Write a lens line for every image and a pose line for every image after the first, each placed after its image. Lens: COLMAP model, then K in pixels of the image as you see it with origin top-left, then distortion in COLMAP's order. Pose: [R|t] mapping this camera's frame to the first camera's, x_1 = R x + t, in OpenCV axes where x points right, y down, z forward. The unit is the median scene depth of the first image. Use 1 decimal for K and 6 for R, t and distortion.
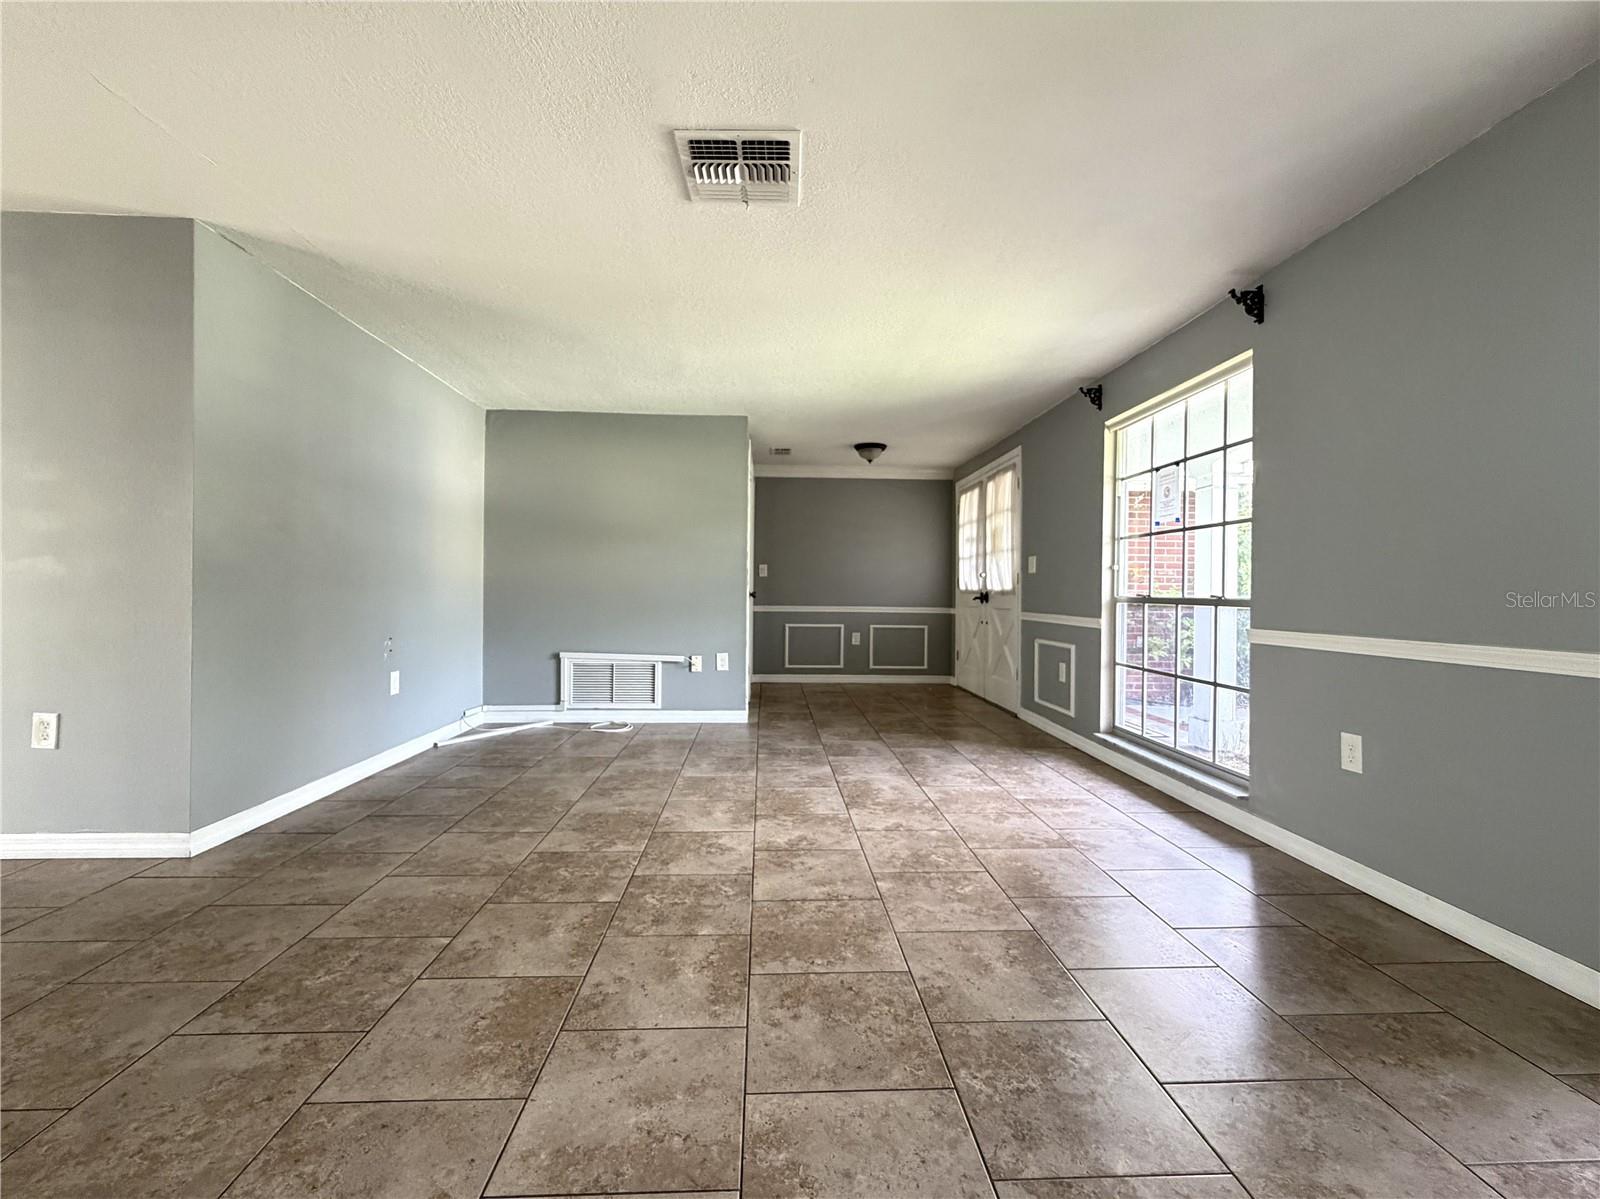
lens RADIAL K [[702.6, 0, 775.5], [0, 702.6, 598.7], [0, 0, 1]] dist [-0.000977, 0.000044]
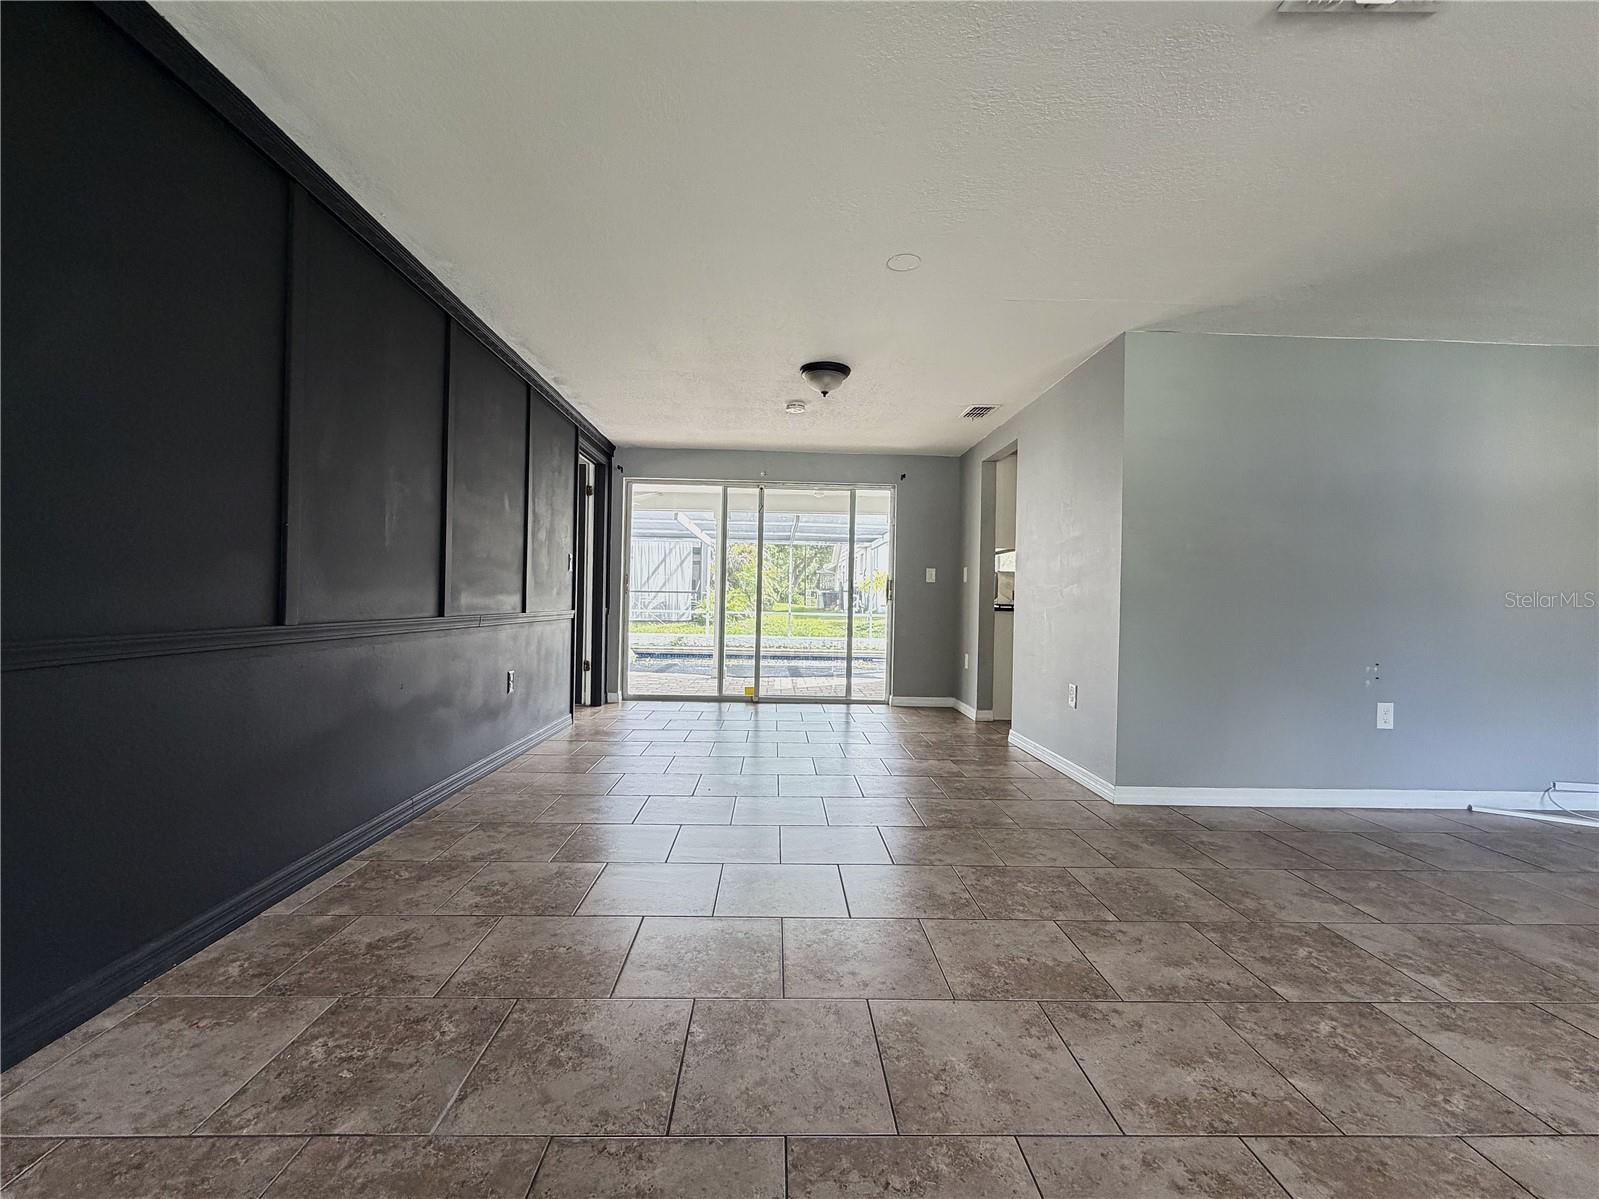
lens RADIAL K [[654.3, 0, 799.5], [0, 654.3, 599.5], [0, 0, 1]] dist [0.001176, 0.000046]
pose [[-0.003066, -0.009000, -0.999955, 0.526998], [-0.029194, 0.999534, -0.008907, -0.006425], [0.999569, 0.029165, -0.003327, 0.421833]]
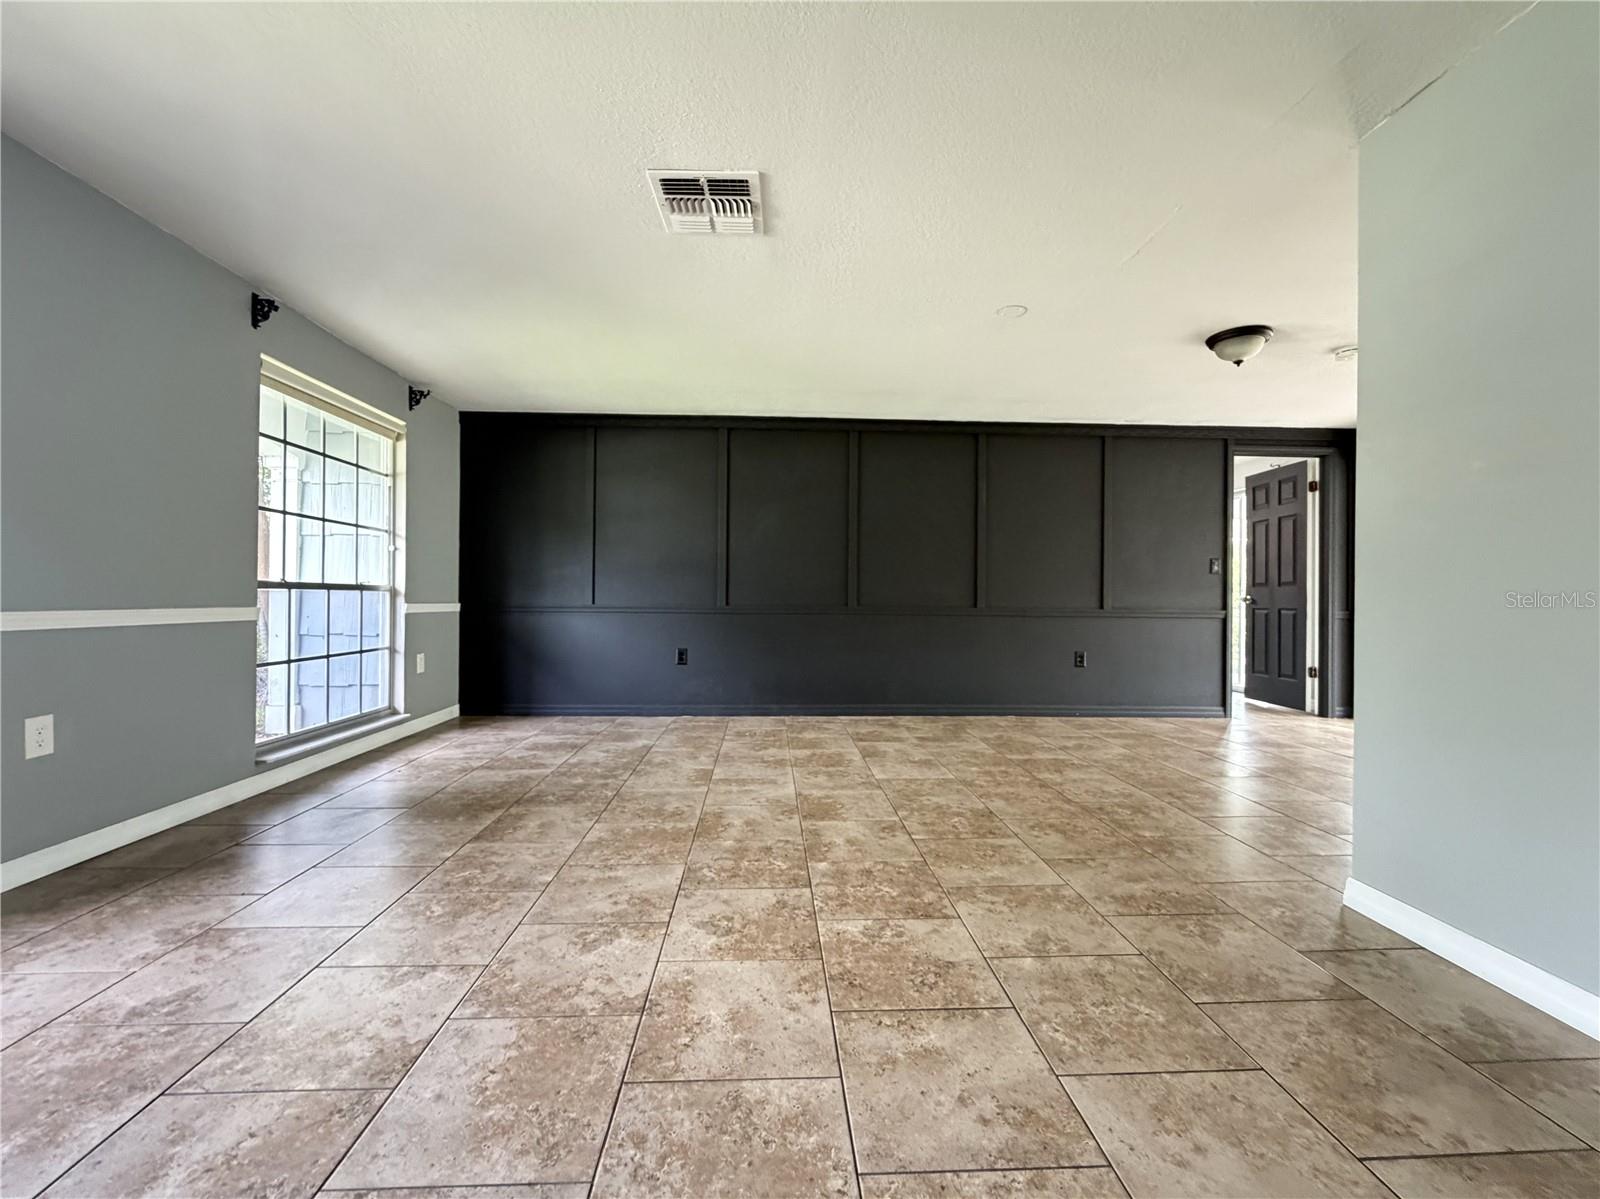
lens RADIAL K [[641.2, 0, 800.0], [0, 641.2, 599.5], [0, 0, 1]] dist [0.000846, 0.000260]
pose [[-0.998960, -0.018874, -0.041503, -0.157638], [-0.019384, 0.999741, 0.011921, 0.006008], [0.041267, 0.012713, -0.999067, 1.974385]]
